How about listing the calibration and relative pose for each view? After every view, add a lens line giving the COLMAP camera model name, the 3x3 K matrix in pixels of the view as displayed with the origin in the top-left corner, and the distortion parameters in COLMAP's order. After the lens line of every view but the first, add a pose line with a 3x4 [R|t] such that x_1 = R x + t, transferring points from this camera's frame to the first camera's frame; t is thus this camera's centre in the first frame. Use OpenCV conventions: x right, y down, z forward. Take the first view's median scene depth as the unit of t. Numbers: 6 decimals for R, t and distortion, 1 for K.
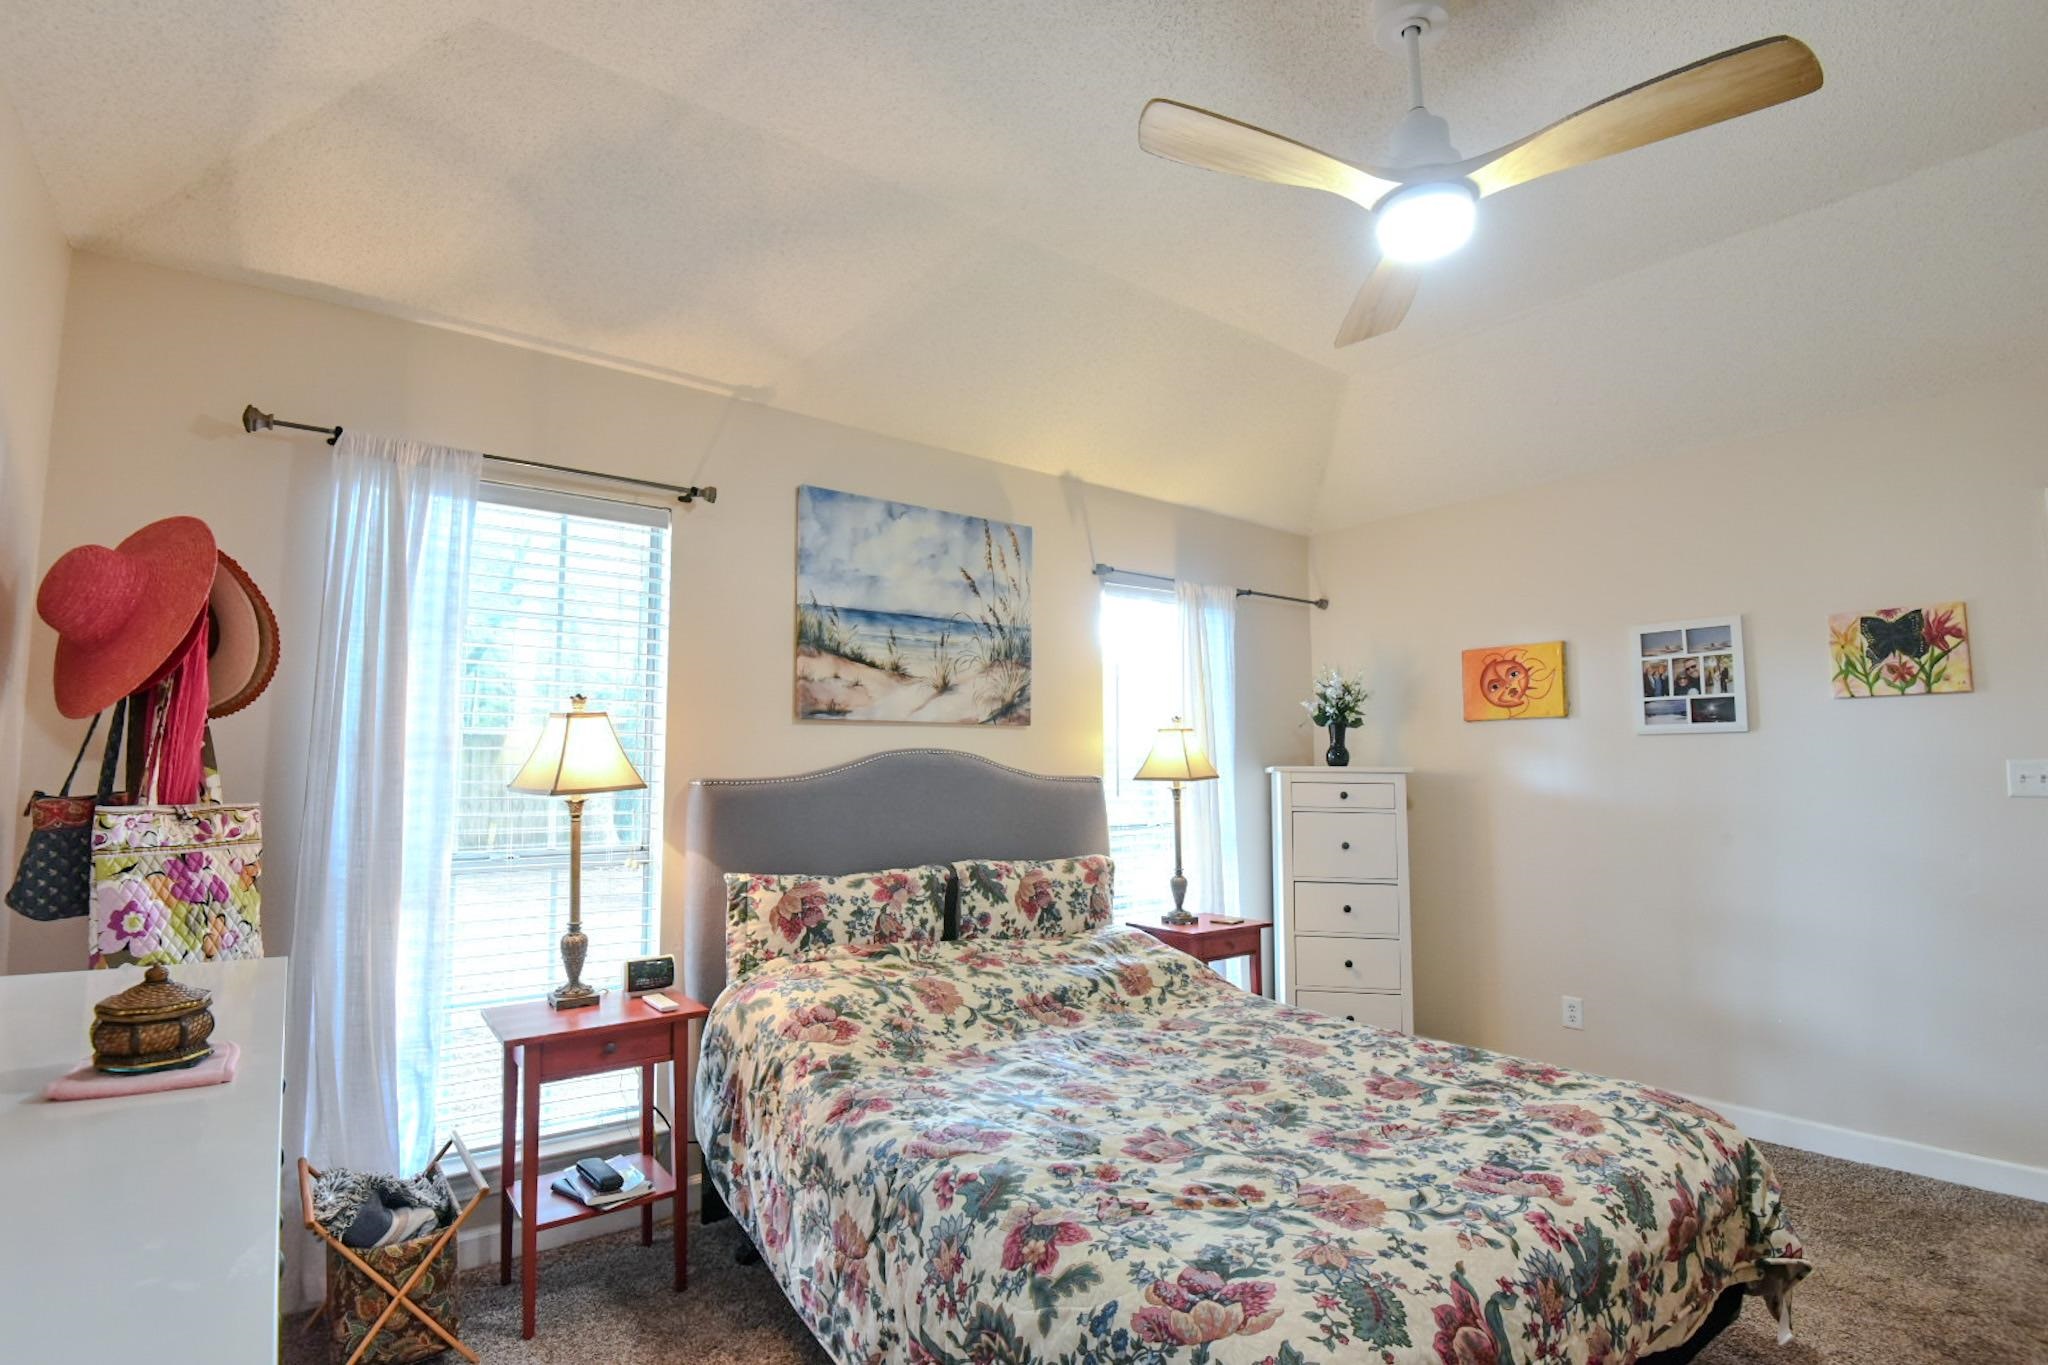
lens RADIAL K [[942.1, 0, 1016.1], [0, 942.1, 691.0], [0, 0, 1]] dist [-0.010845, -0.025402]
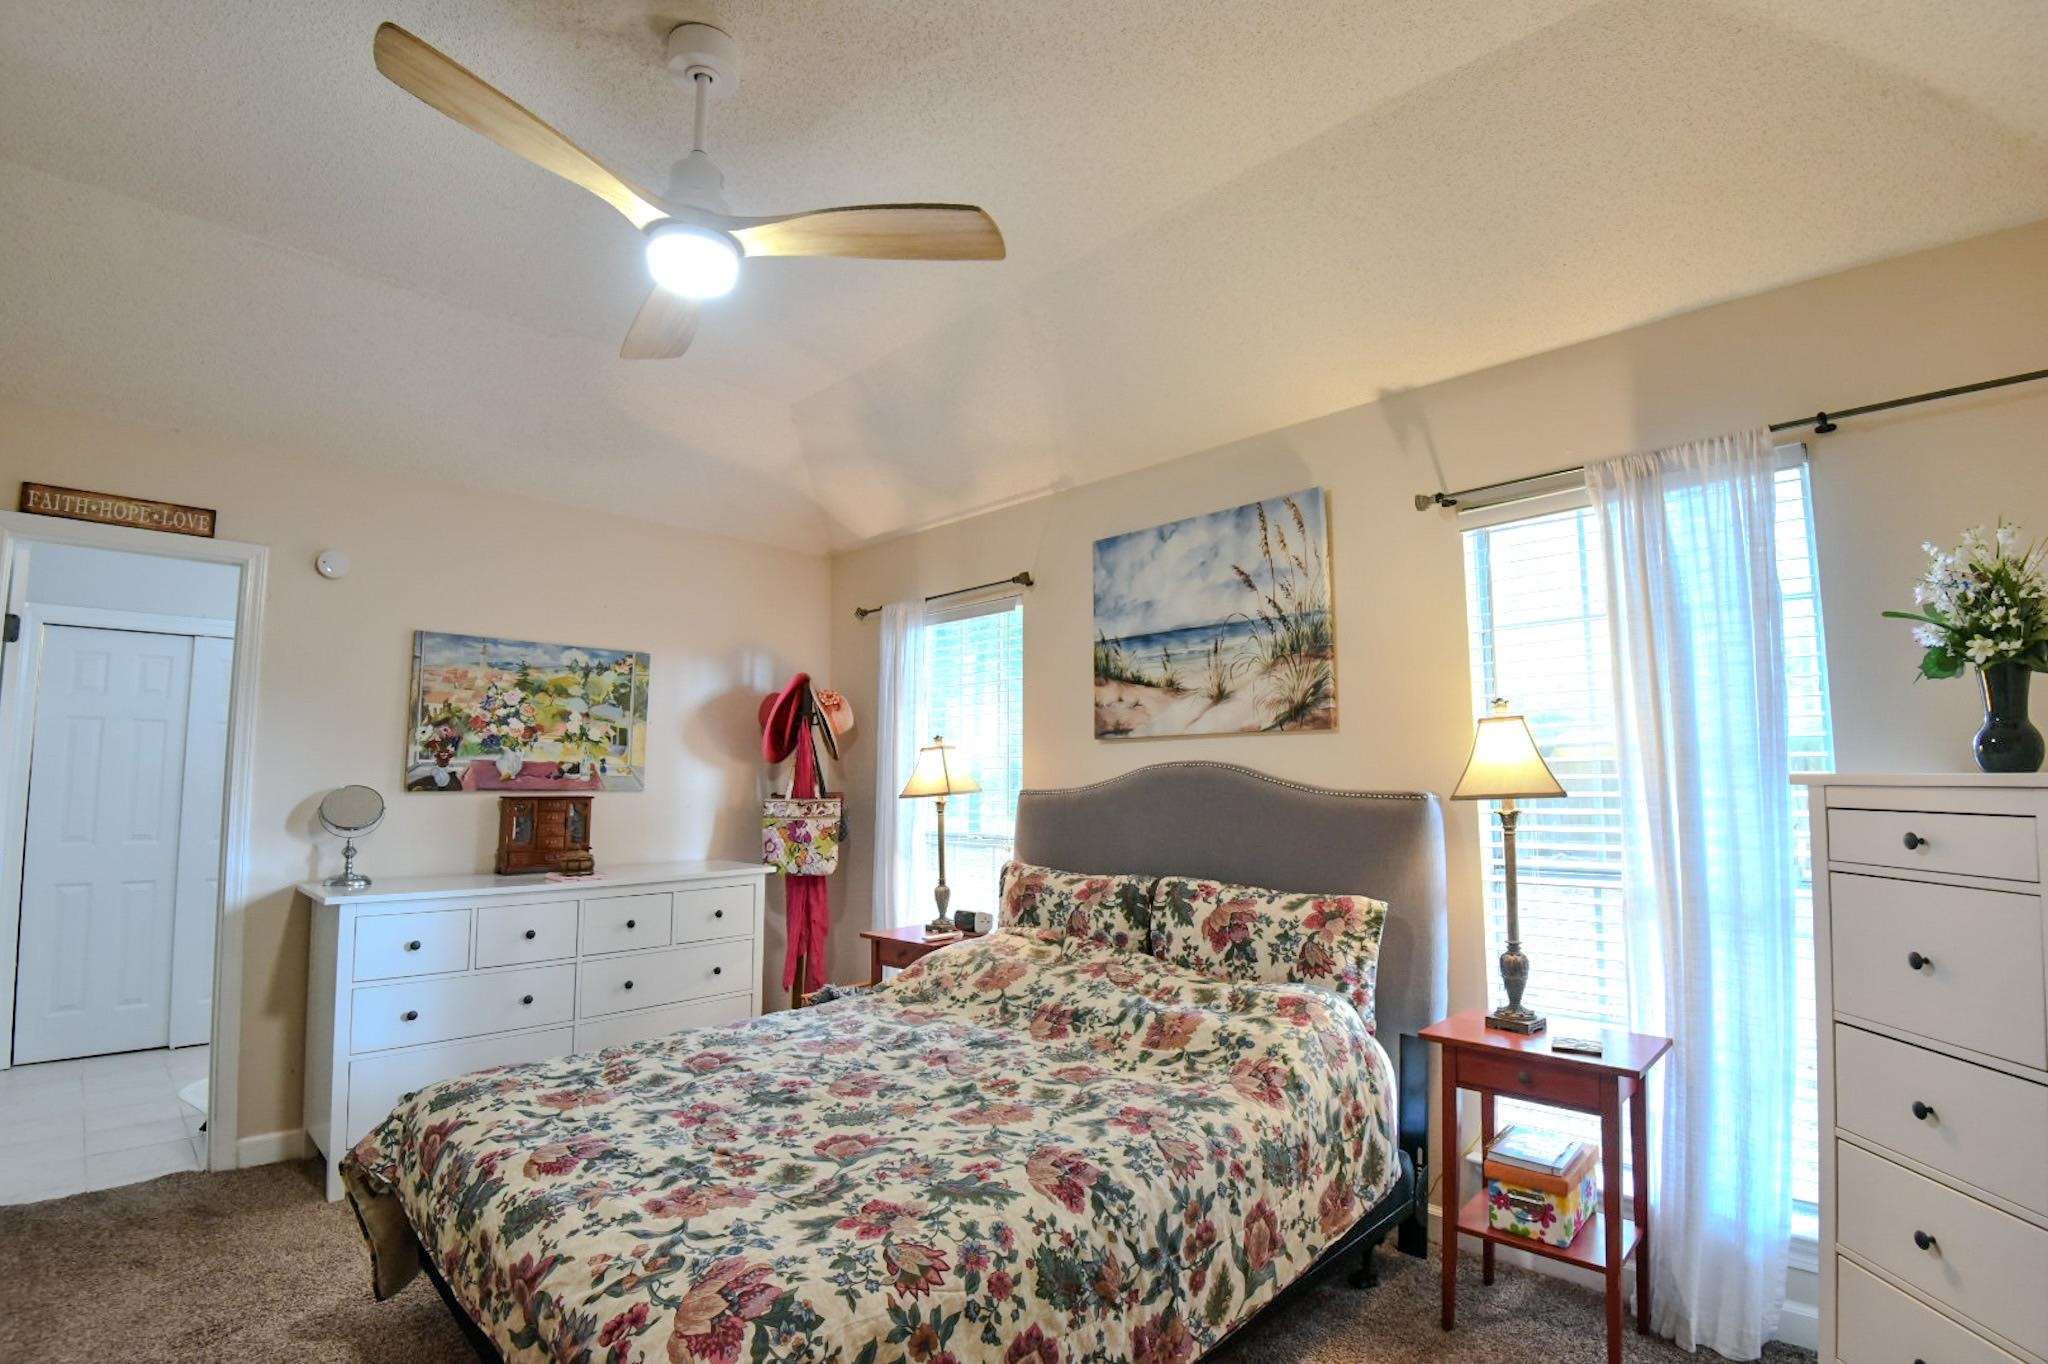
lens RADIAL K [[1020.6, 0, 1108.0], [0, 1020.6, 682.1], [0, 0, 1]] dist [0.024022, -0.066660]
pose [[0.152038, -0.100675, -0.983234, 0.954725], [0.079004, 0.992854, -0.089443, 0.067787], [0.985212, -0.064080, 0.158905, 0.750709]]
